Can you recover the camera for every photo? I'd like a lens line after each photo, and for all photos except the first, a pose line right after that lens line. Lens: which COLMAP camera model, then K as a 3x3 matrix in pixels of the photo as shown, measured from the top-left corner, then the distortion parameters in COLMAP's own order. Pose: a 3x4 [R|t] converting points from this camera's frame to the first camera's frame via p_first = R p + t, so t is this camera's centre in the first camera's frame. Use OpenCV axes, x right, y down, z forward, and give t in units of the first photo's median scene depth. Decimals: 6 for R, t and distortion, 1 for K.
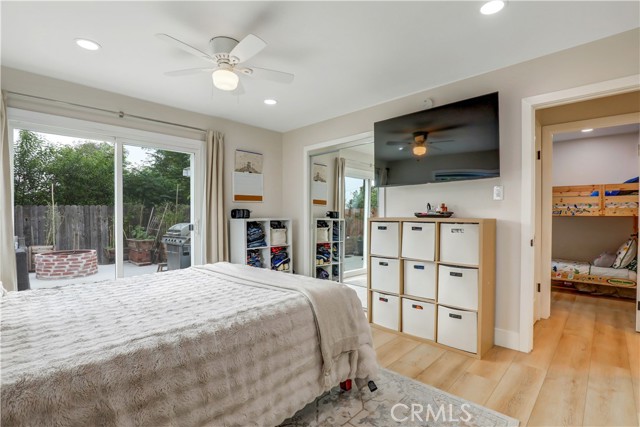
lens RADIAL K [[300.4, 0, 324.3], [0, 300.4, 217.1], [0, 0, 1]] dist [-0.023356, 0.001010]
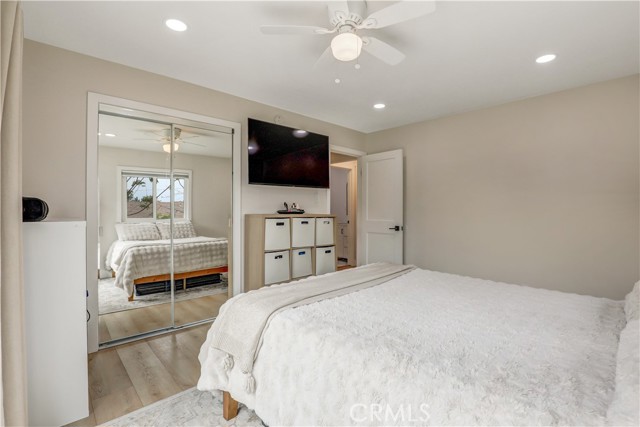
lens RADIAL K [[300.4, 0, 318.8], [0, 300.4, 212.1], [0, 0, 1]] dist [-0.023356, 0.001010]
pose [[0.043614, -0.005114, 0.999035, -0.899979], [0.012886, 0.999907, 0.004555, -0.010447], [-0.998965, 0.012675, 0.043676, 0.821707]]
